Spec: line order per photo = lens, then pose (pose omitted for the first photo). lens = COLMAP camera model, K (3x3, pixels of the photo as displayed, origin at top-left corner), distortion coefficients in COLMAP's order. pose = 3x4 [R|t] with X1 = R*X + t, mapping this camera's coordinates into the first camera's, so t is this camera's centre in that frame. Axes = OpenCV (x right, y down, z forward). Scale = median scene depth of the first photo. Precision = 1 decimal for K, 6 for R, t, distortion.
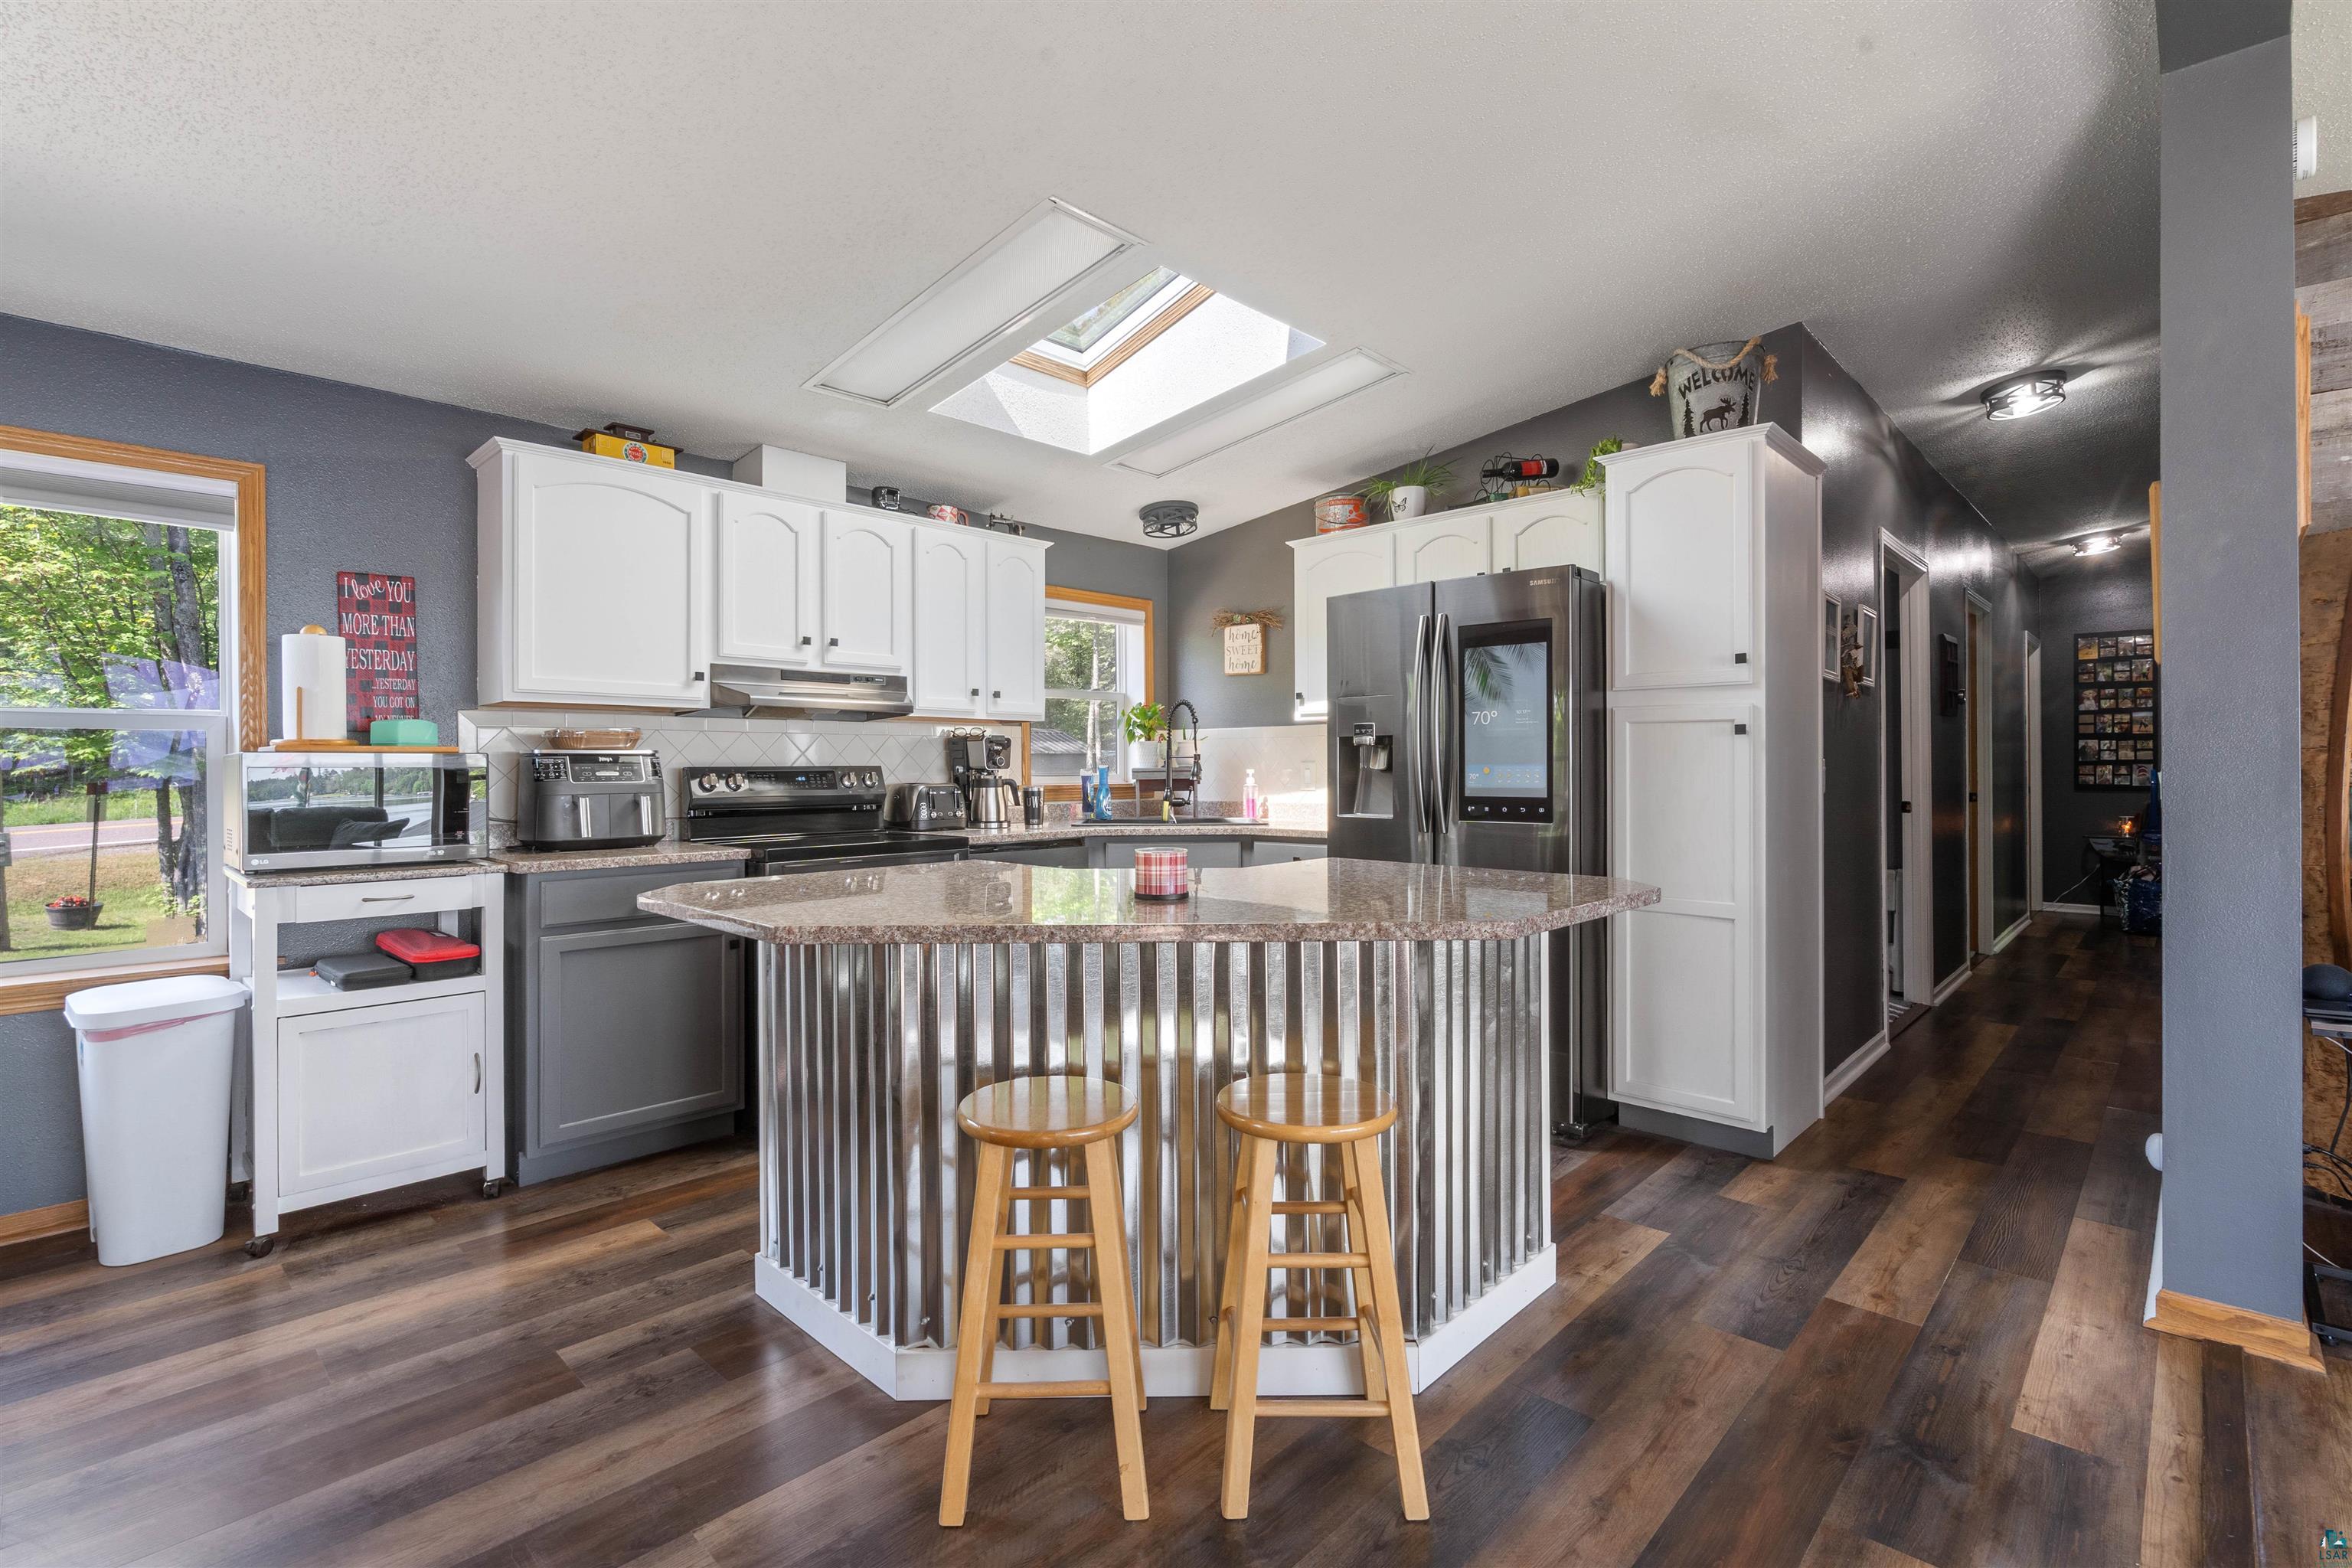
lens RADIAL K [[1080.0, 0, 1171.8], [0, 1080.0, 765.0], [0, 0, 1]] dist [-0.001529, 0.000091]
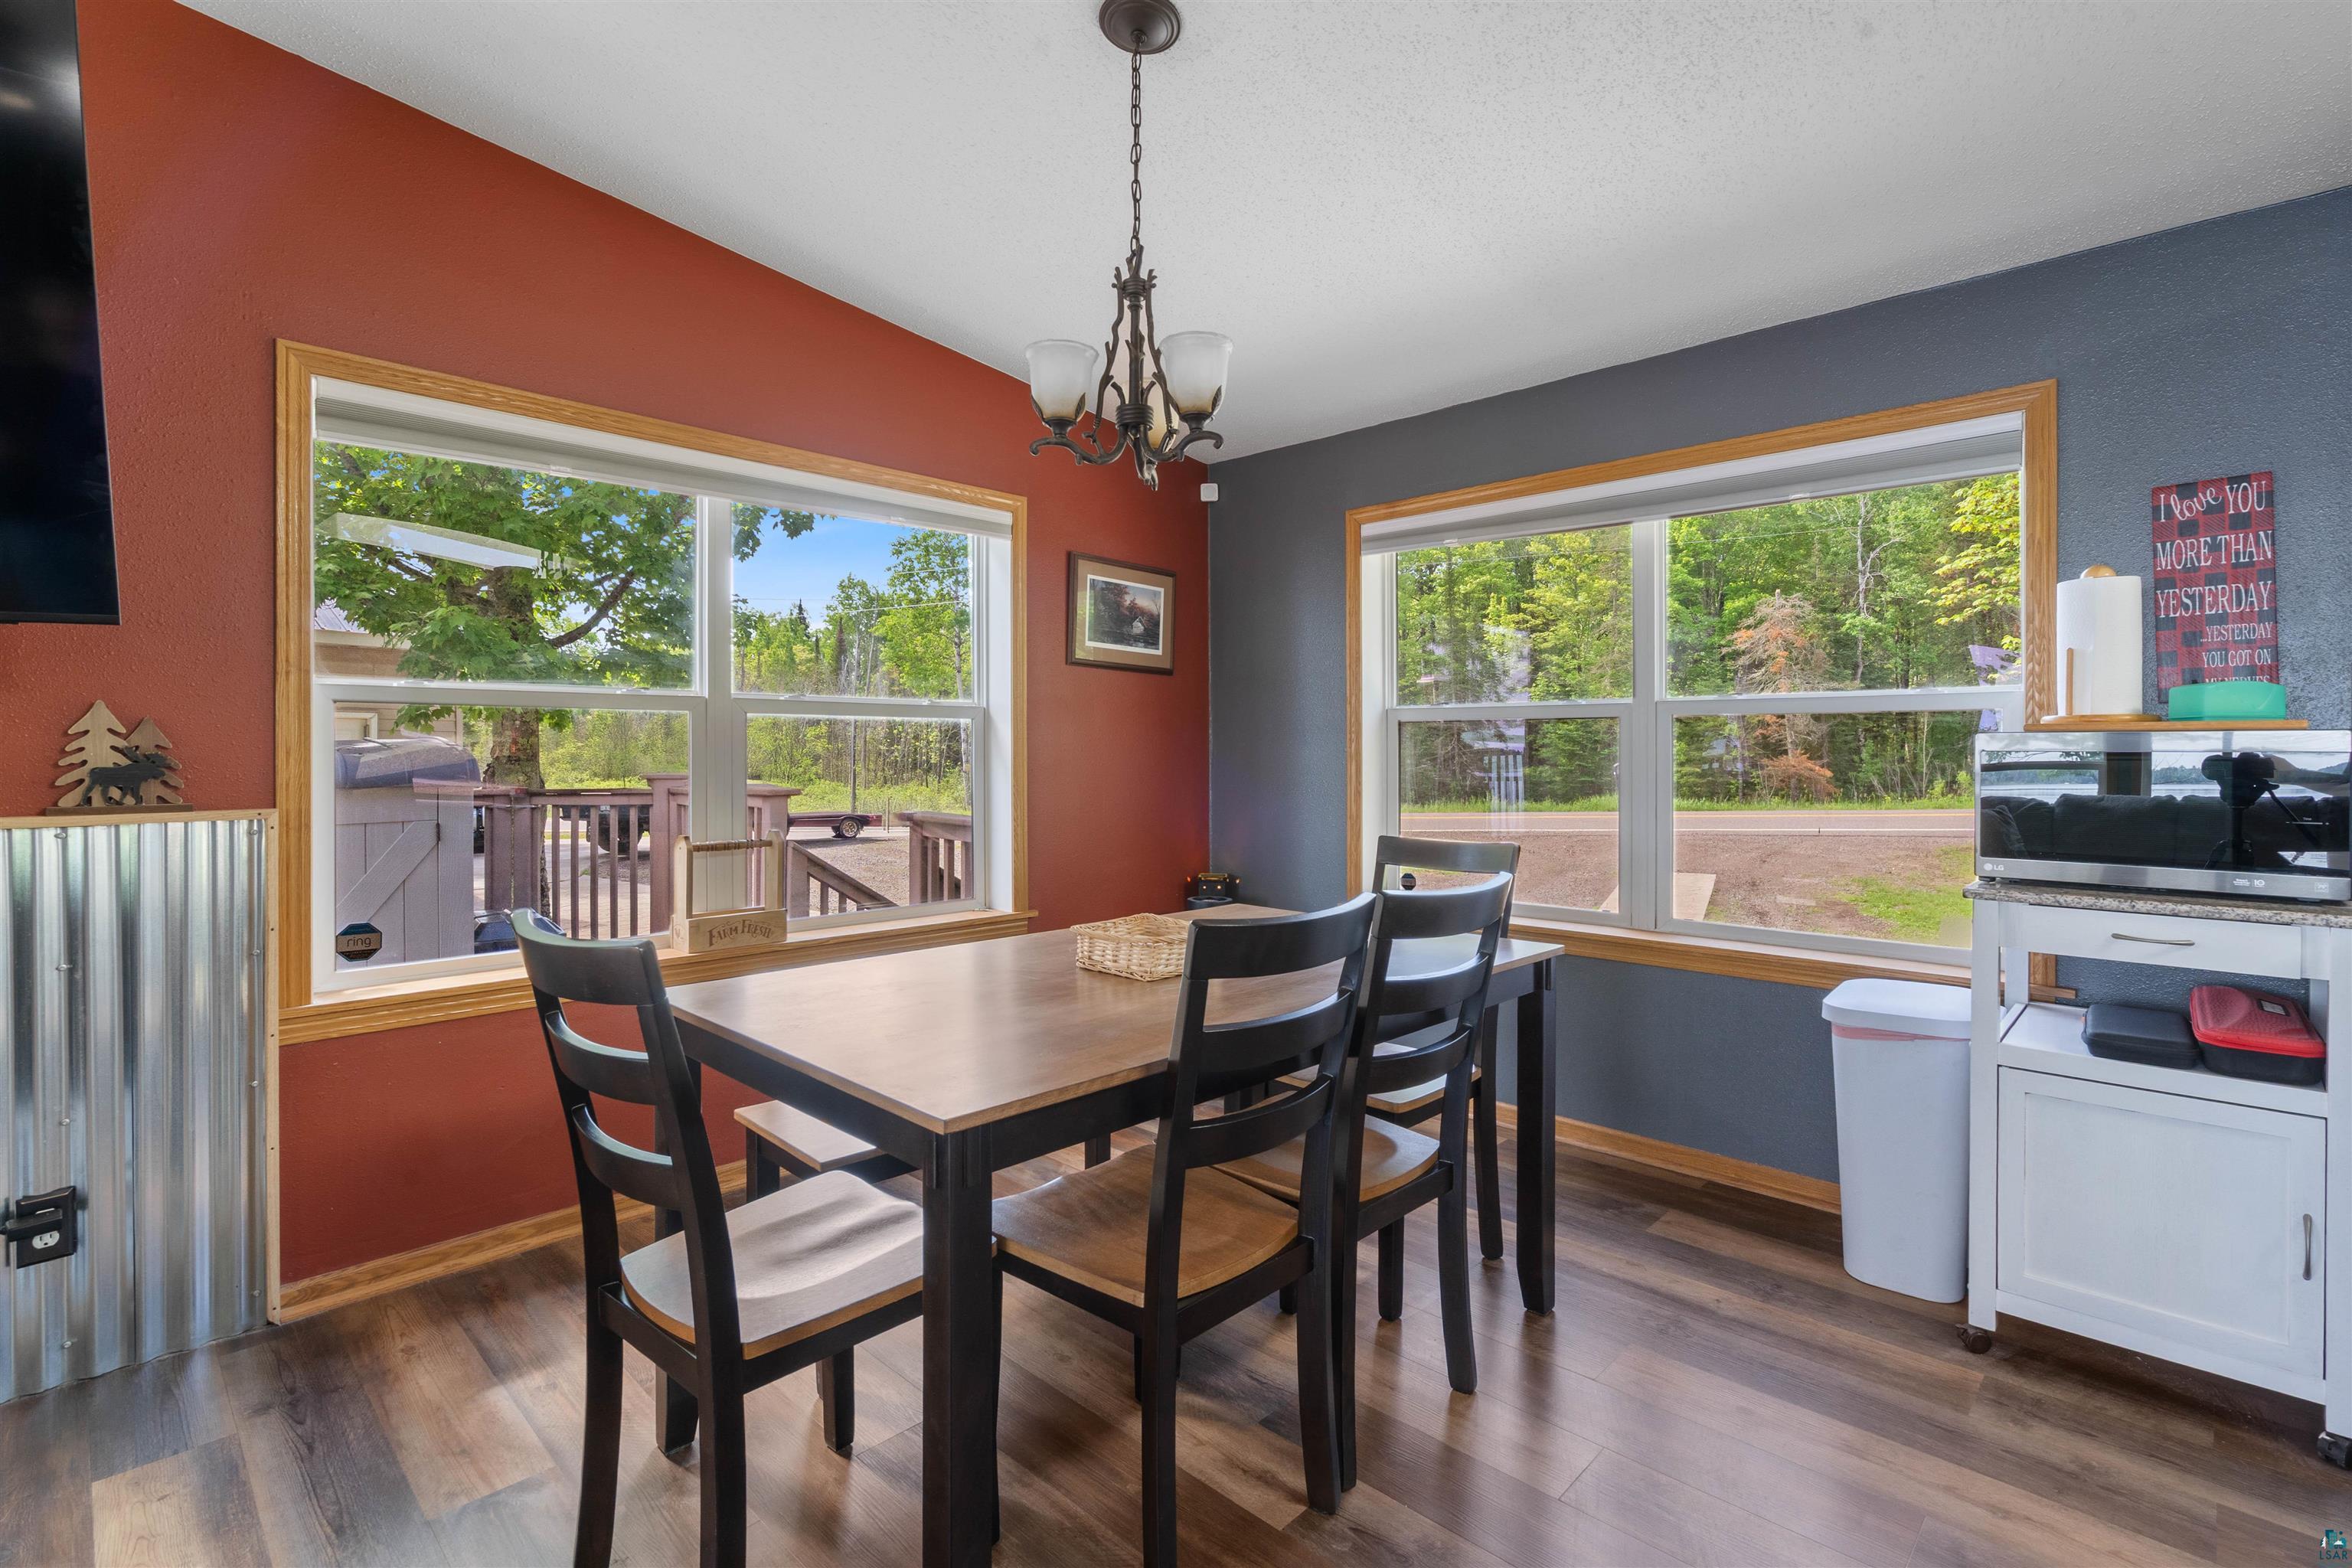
lens RADIAL K [[1076.1, 0, 1168.4], [0, 1076.1, 756.6], [0, 0, 1]] dist [-0.002654, -0.000091]
pose [[-0.006275, 0.007280, -0.999954, -0.022807], [-0.001812, 0.999972, 0.007291, 0.001113], [0.999979, 0.001857, -0.006262, 0.279129]]
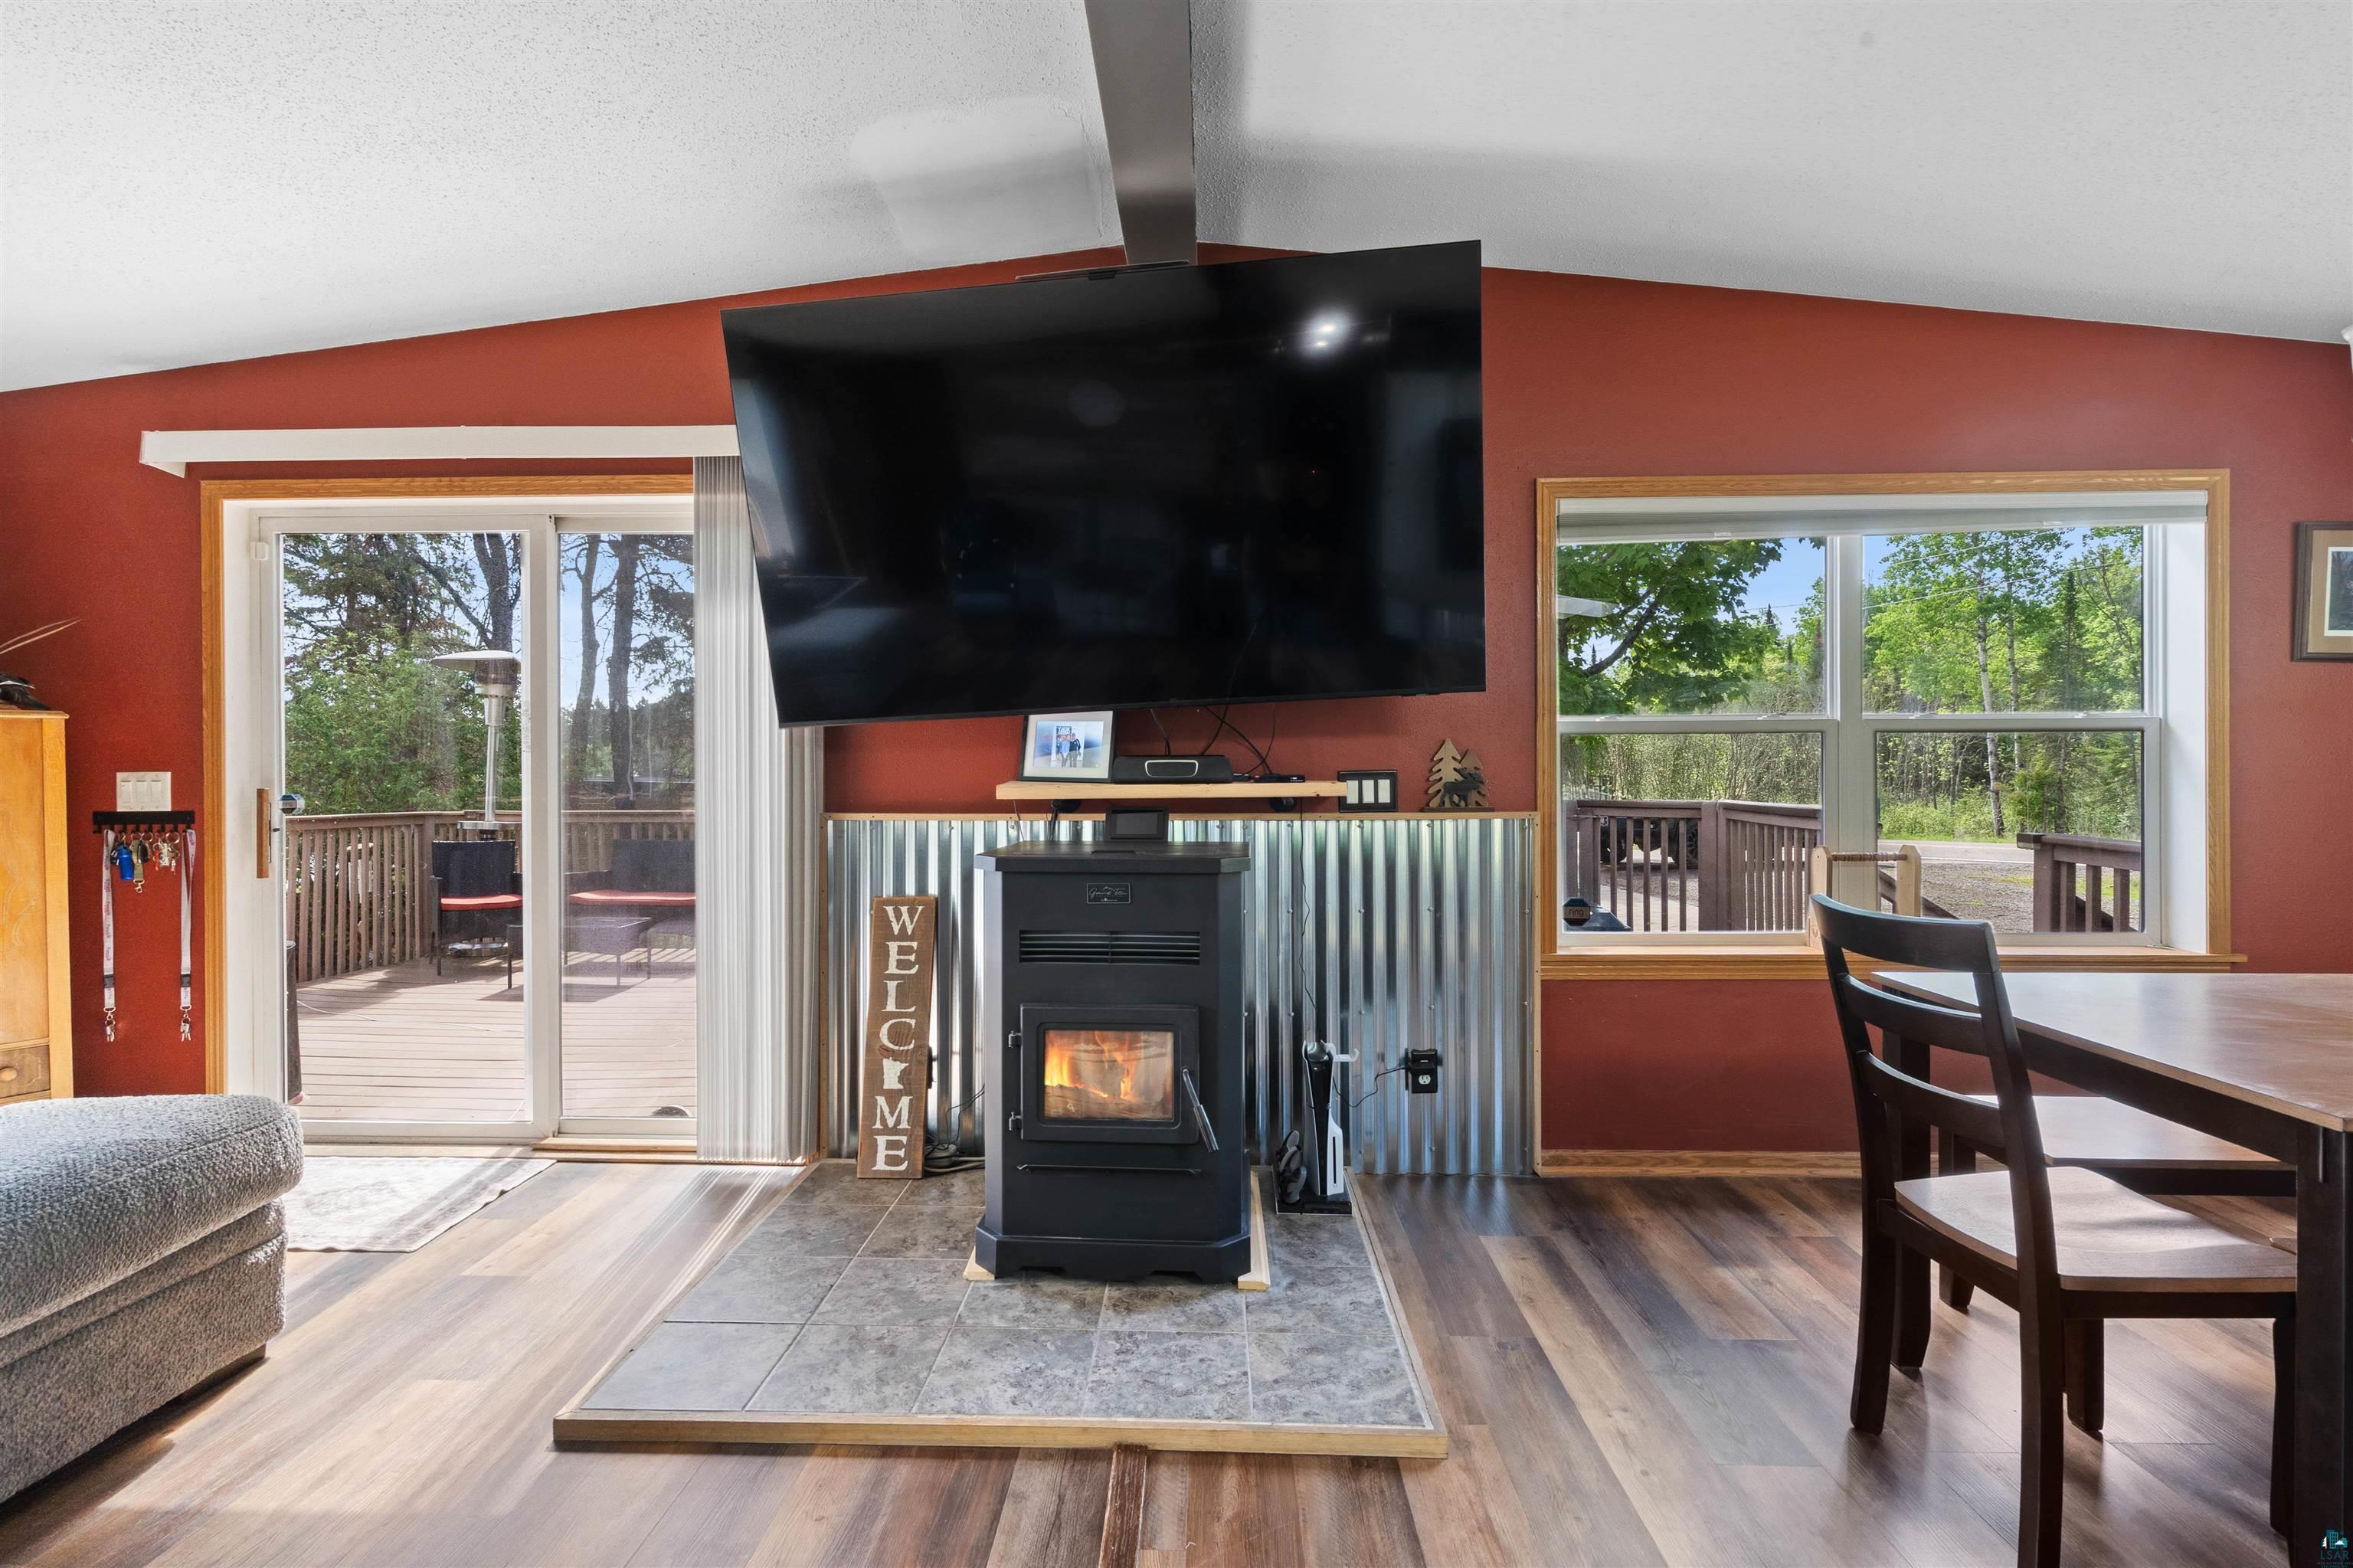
lens RADIAL K [[1070.1, 0, 1176.5], [0, 1070.1, 784.0], [0, 0, 1]] dist [-0.002355, -0.000171]
pose [[-0.741283, 0.014919, -0.671027, 0.158035], [0.006217, 0.999863, 0.015363, -0.001054], [0.671164, 0.007217, -0.741274, 0.210963]]
